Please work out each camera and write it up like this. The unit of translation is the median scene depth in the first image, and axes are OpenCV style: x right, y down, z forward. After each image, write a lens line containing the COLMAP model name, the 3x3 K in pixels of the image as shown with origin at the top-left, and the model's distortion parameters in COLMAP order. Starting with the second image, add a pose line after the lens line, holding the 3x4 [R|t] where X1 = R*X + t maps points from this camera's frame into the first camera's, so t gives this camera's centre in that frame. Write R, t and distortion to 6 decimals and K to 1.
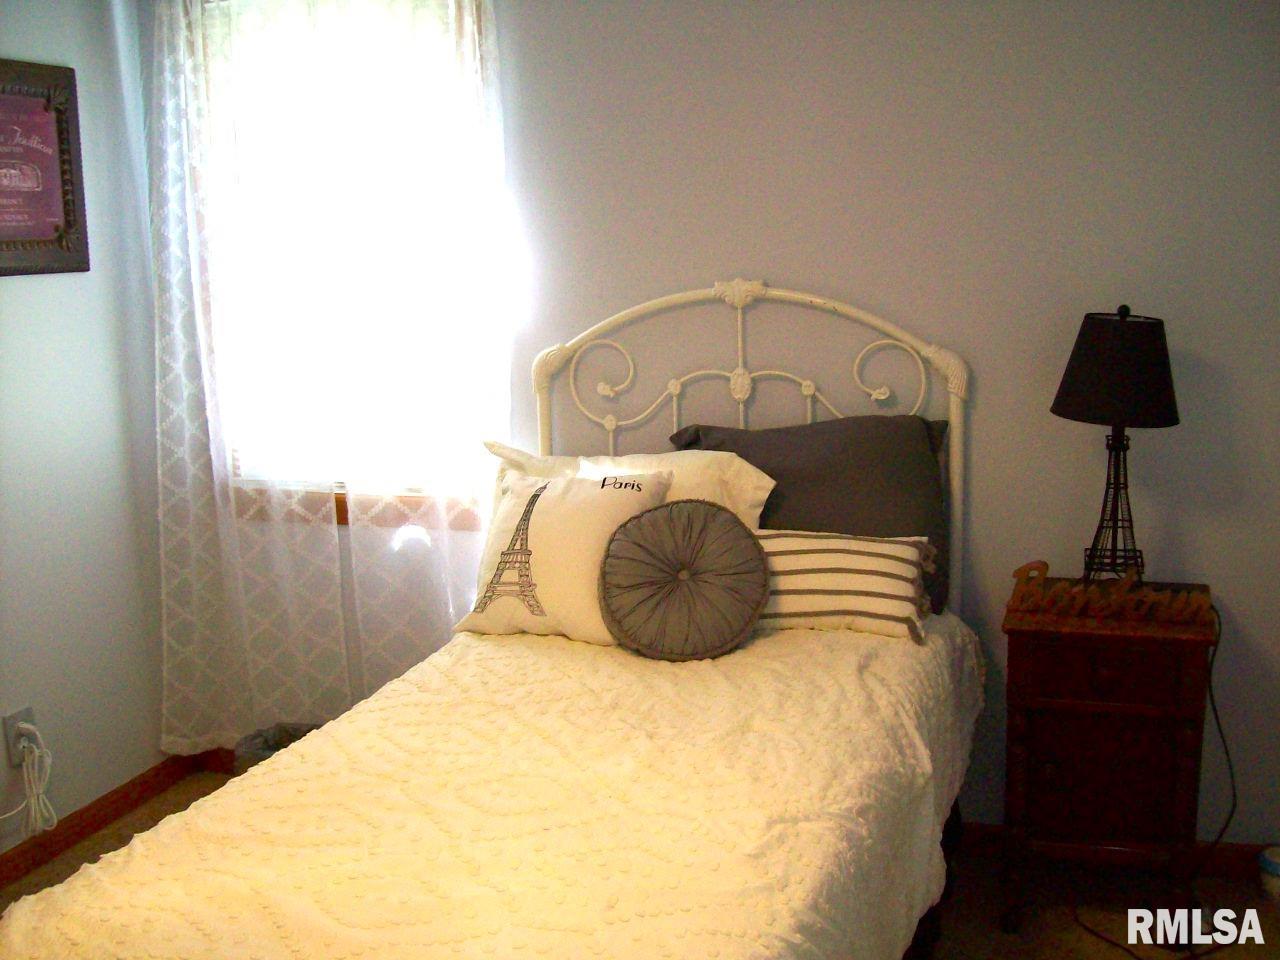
lens RADIAL K [[1352.9, 0, 641.6], [0, 1352.9, 477.1], [0, 0, 1]] dist [-0.135659, 0.000000]
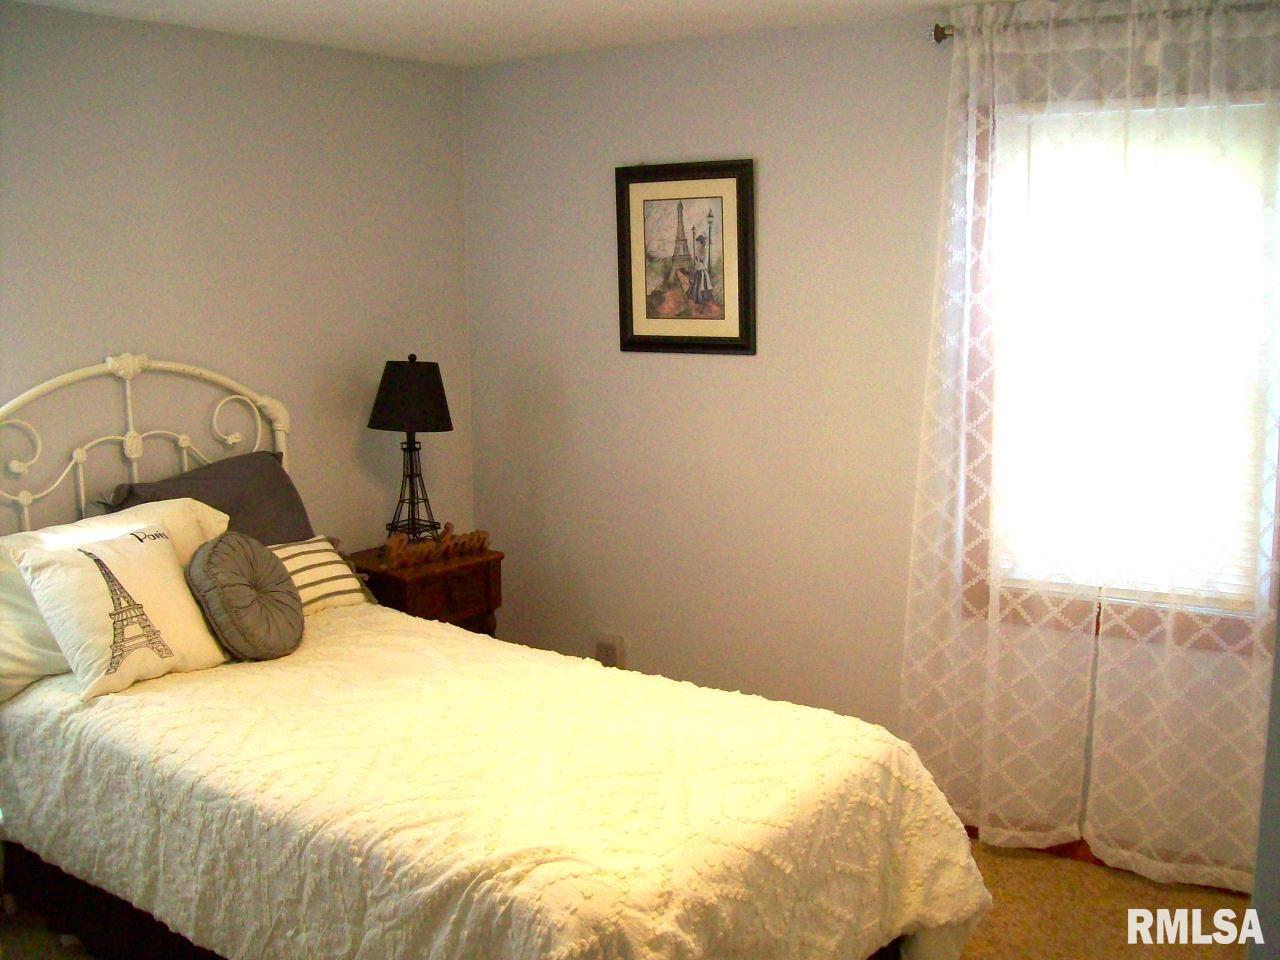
lens RADIAL K [[1352.9, 0, 641.6], [0, 1352.9, 485.8], [0, 0, 1]] dist [-0.135659, 0.000000]
pose [[0.296327, -0.128371, 0.946420, -0.920803], [0.173563, 0.981664, 0.078809, -0.051088], [-0.939184, 0.140910, 0.313174, 0.257528]]
